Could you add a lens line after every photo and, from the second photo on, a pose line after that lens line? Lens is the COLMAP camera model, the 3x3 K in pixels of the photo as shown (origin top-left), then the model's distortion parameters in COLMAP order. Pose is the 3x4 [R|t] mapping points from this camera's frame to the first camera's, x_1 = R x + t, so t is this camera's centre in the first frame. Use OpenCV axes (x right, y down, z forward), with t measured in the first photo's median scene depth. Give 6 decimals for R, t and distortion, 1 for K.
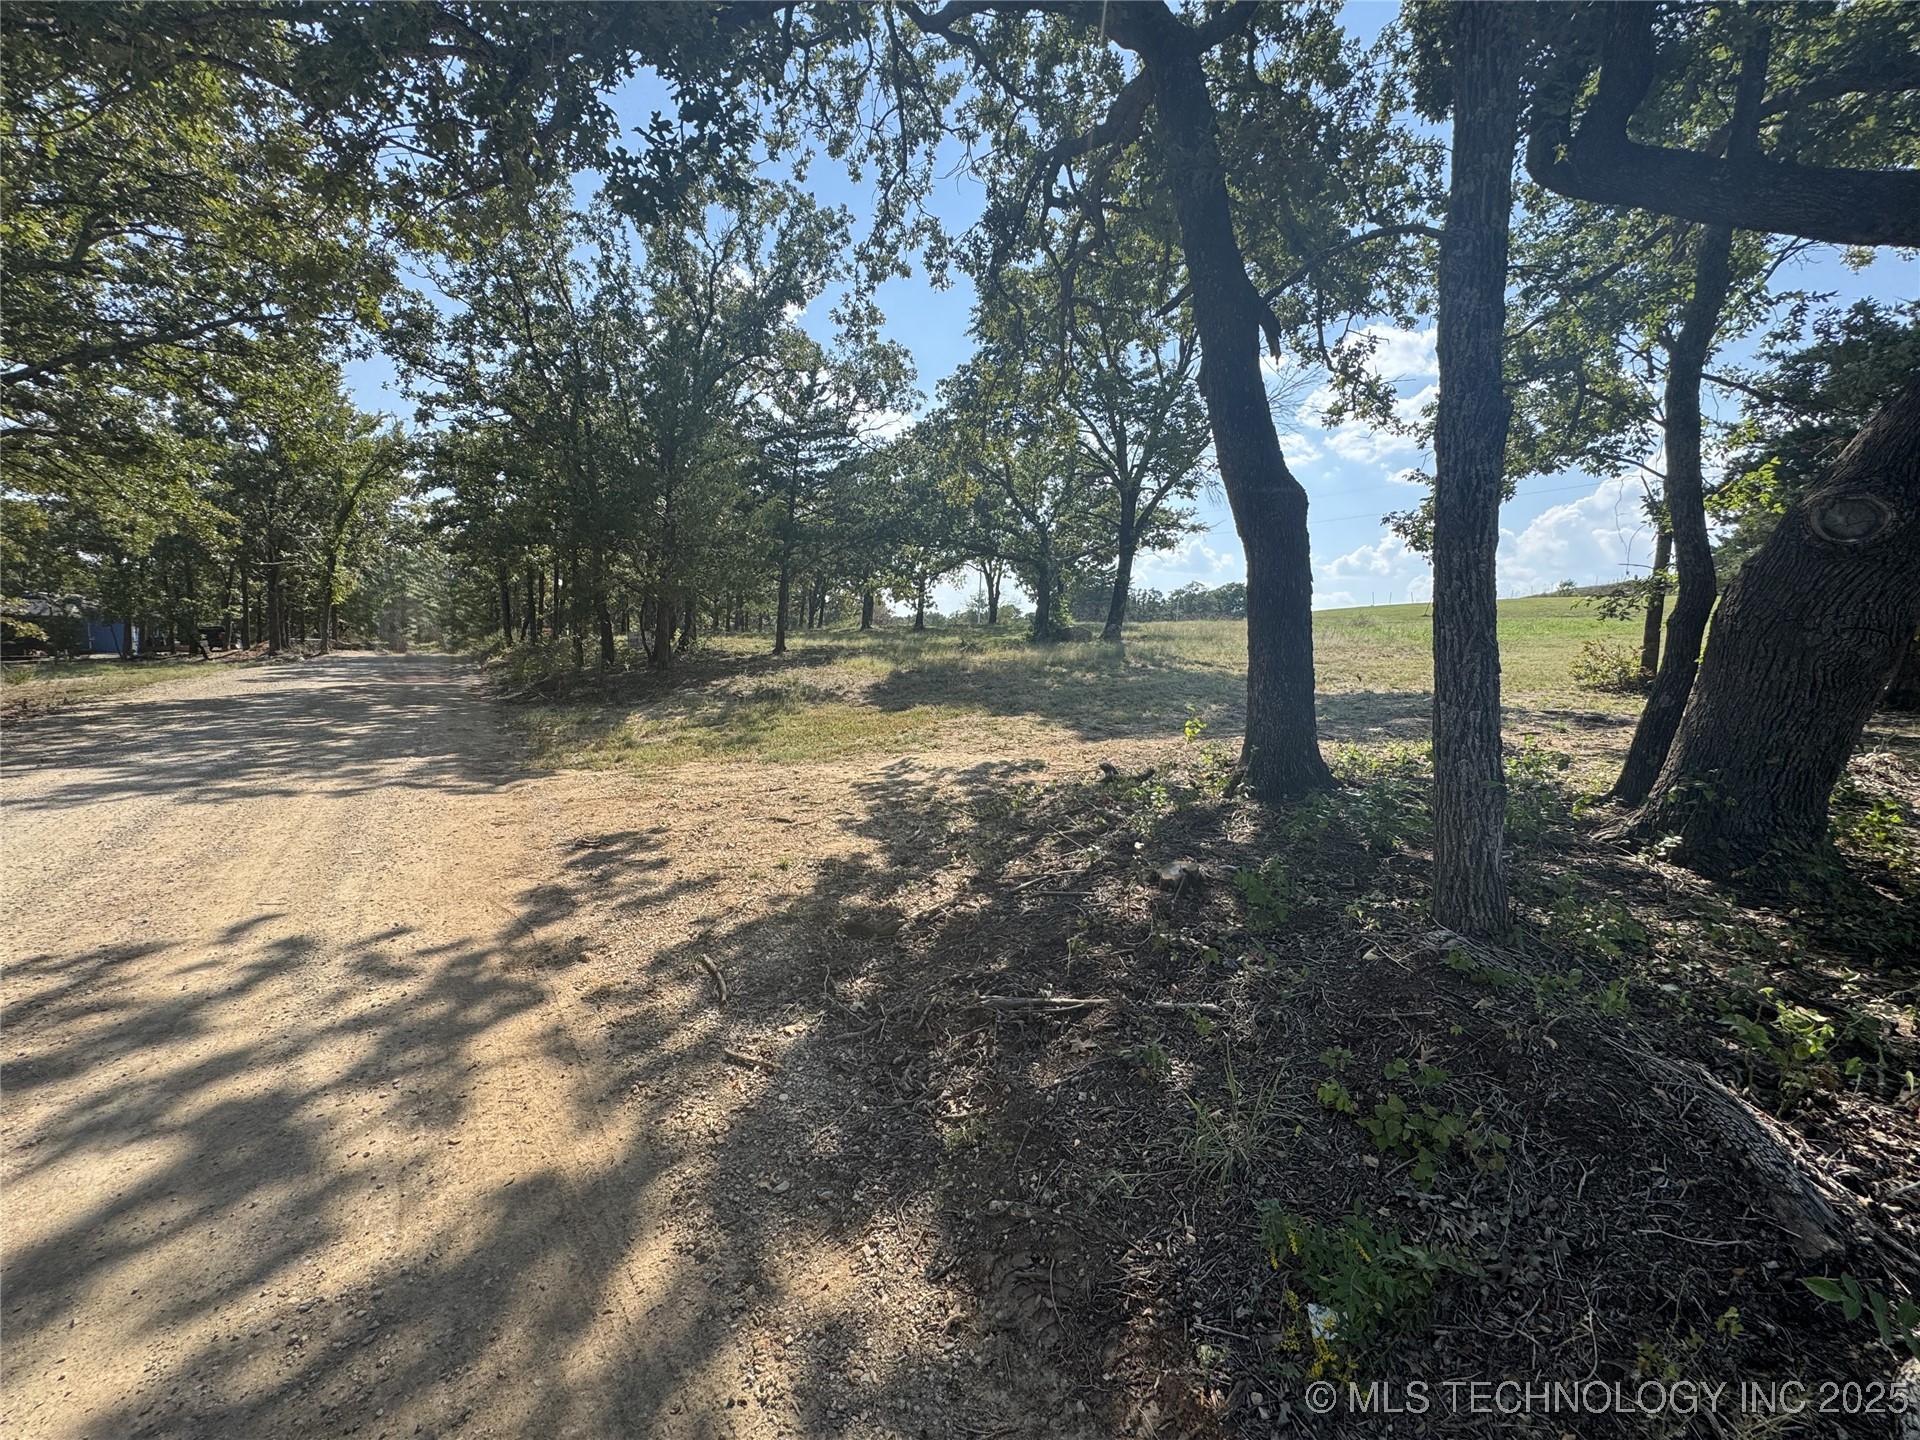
lens RADIAL K [[766.8, 0, 958.2], [0, 766.8, 720.1], [0, 0, 1]] dist [-0.001917, 0.000158]
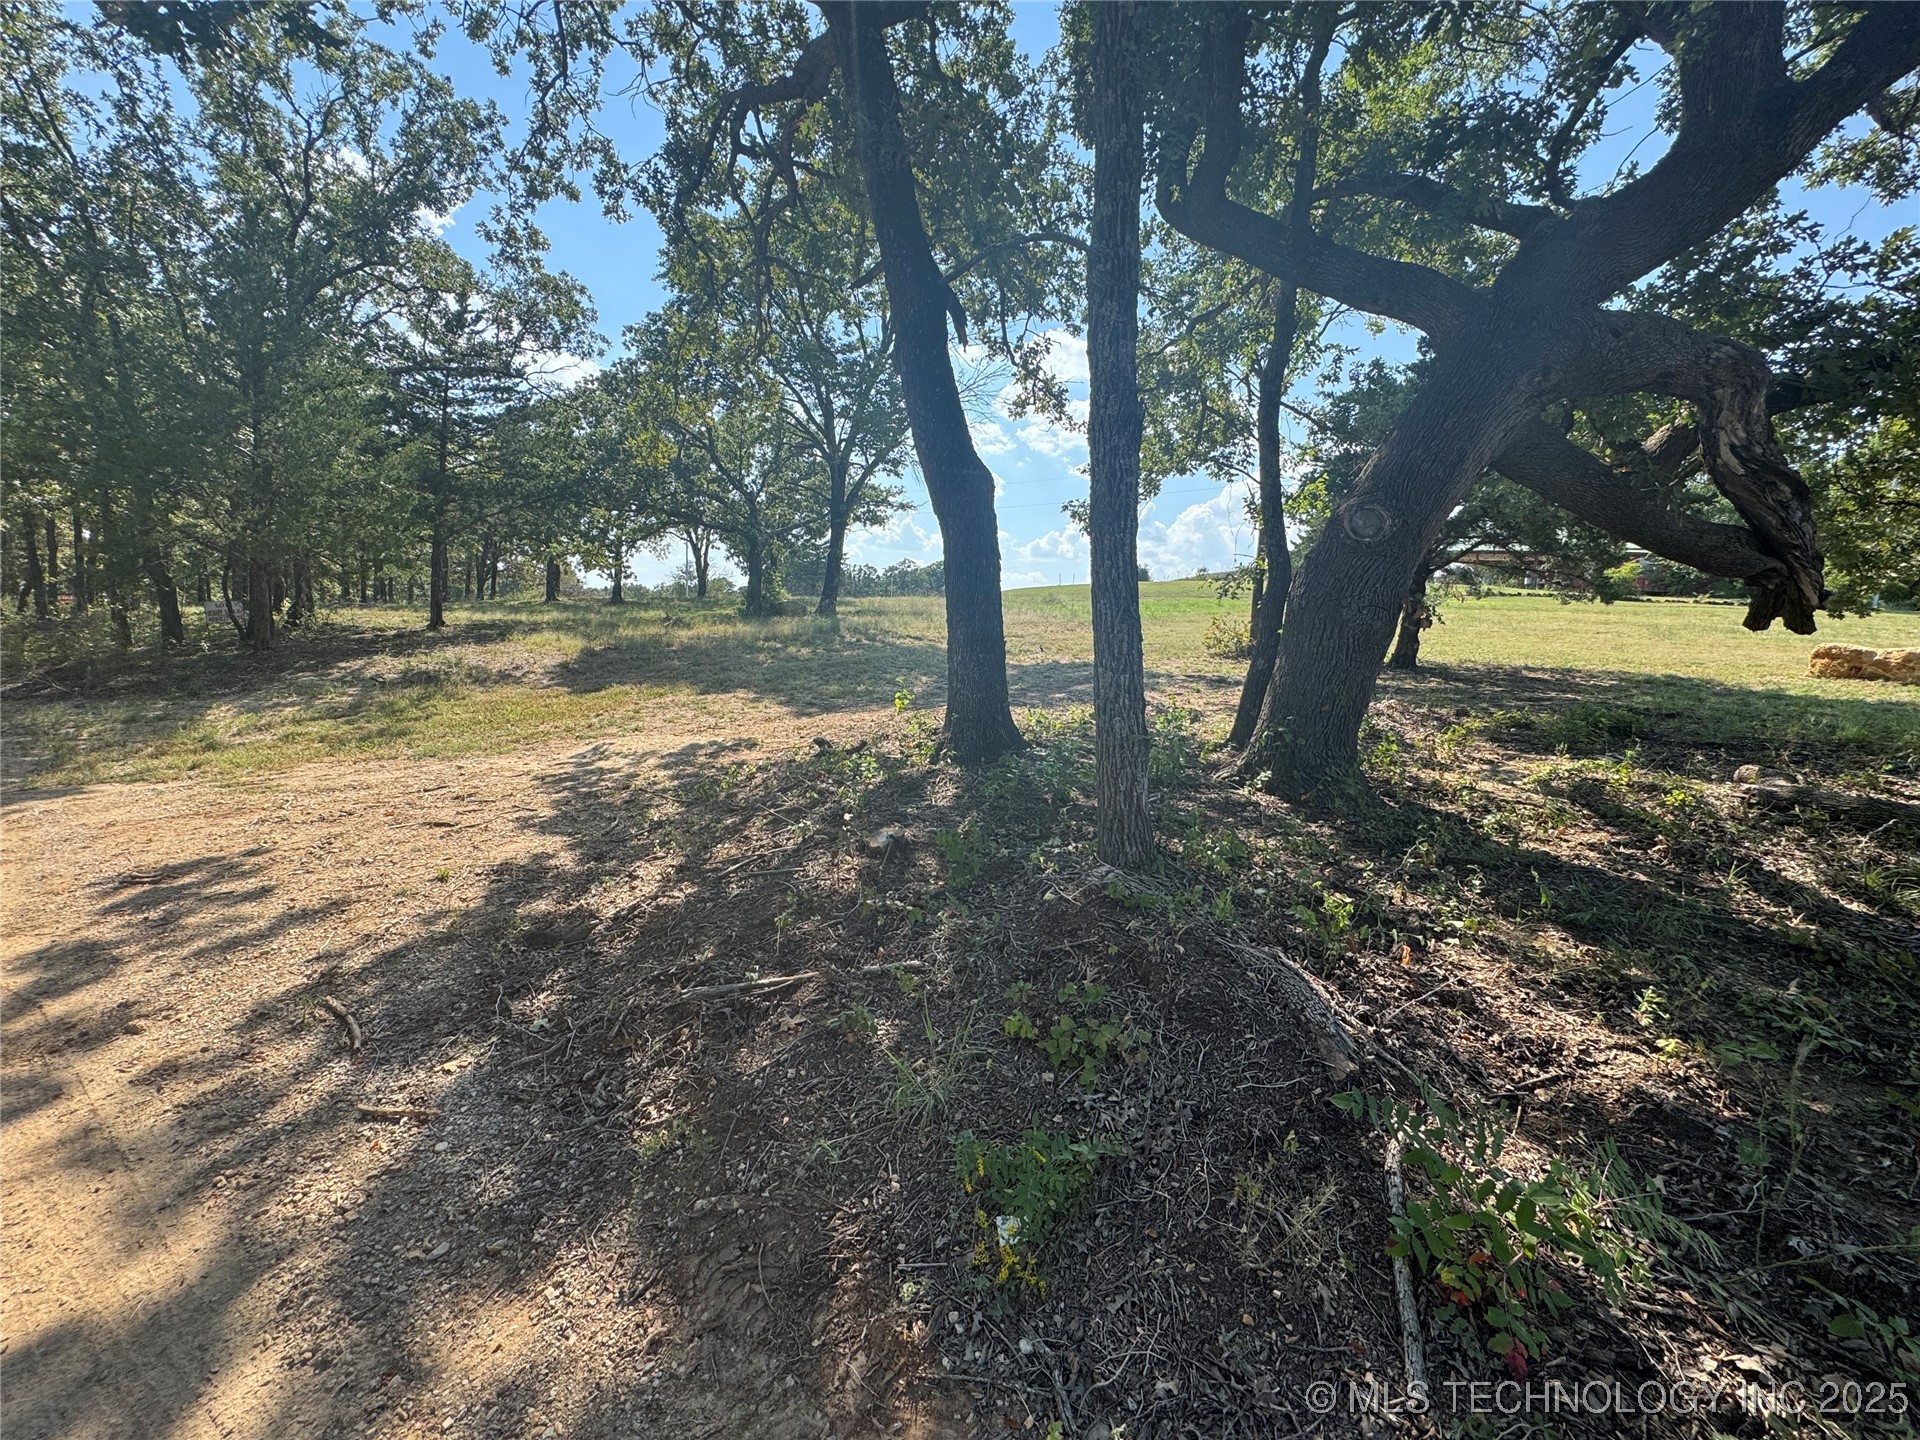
lens RADIAL K [[766.8, 0, 963.2], [0, 766.8, 720.4], [0, 0, 1]] dist [-0.001917, 0.000158]
pose [[0.933264, -0.044853, 0.356380, 0.012307], [0.033304, 0.998704, 0.038480, 0.001649], [-0.357644, -0.024043, 0.933549, 0.002162]]
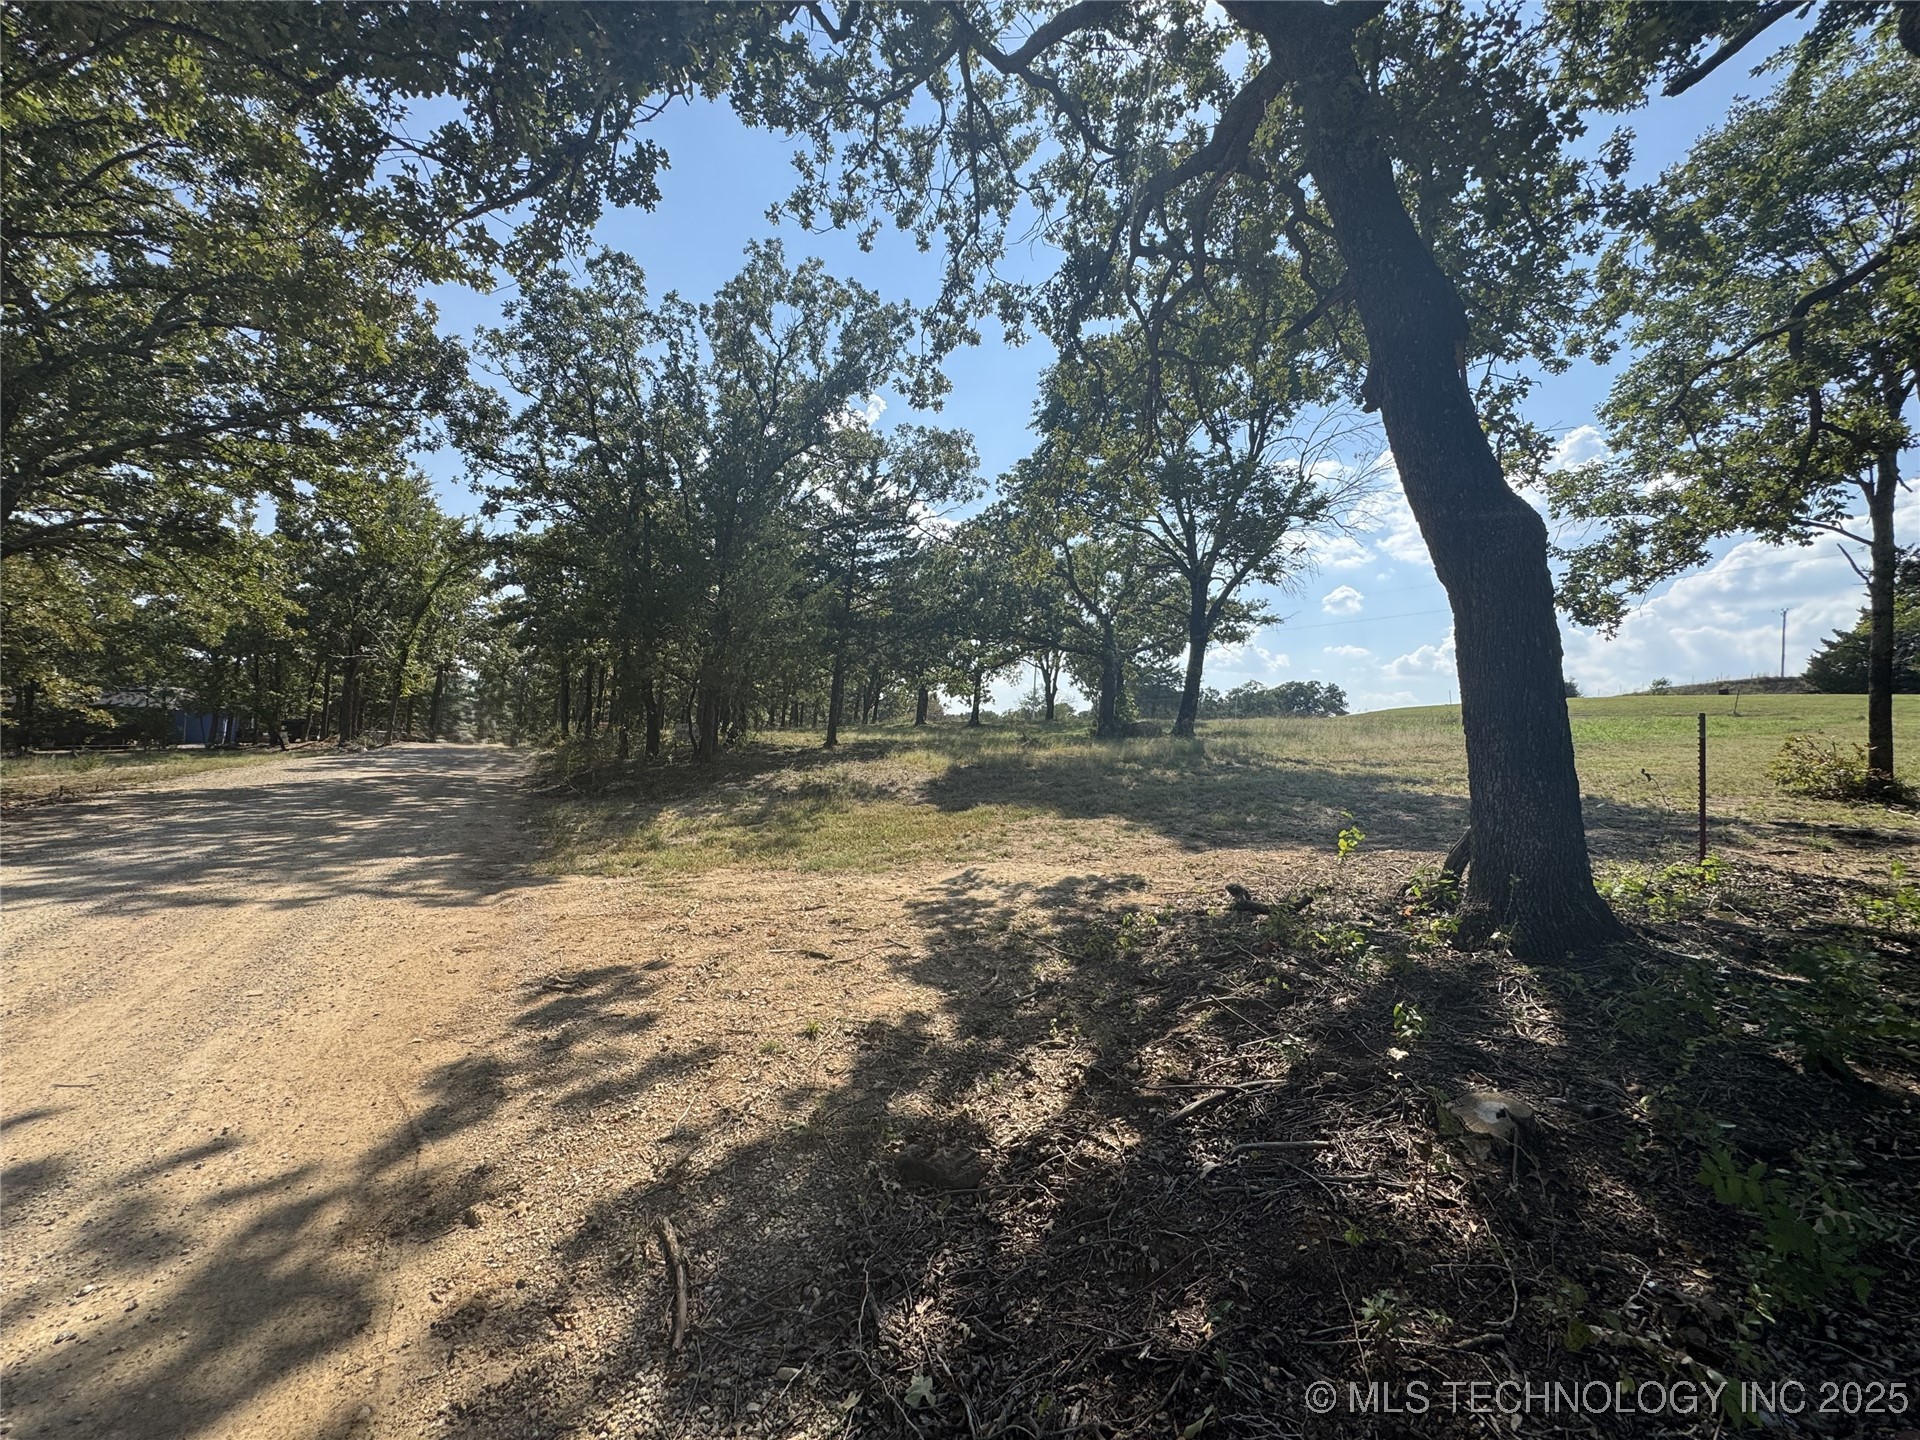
lens RADIAL K [[766.8, 0, 964.5], [0, 766.8, 714.5], [0, 0, 1]] dist [-0.001917, 0.000158]
pose [[0.998232, 0.005845, -0.059148, -0.032804], [-0.013747, 0.990873, -0.134095, -0.005934], [0.057824, 0.134671, 0.989202, 0.192280]]
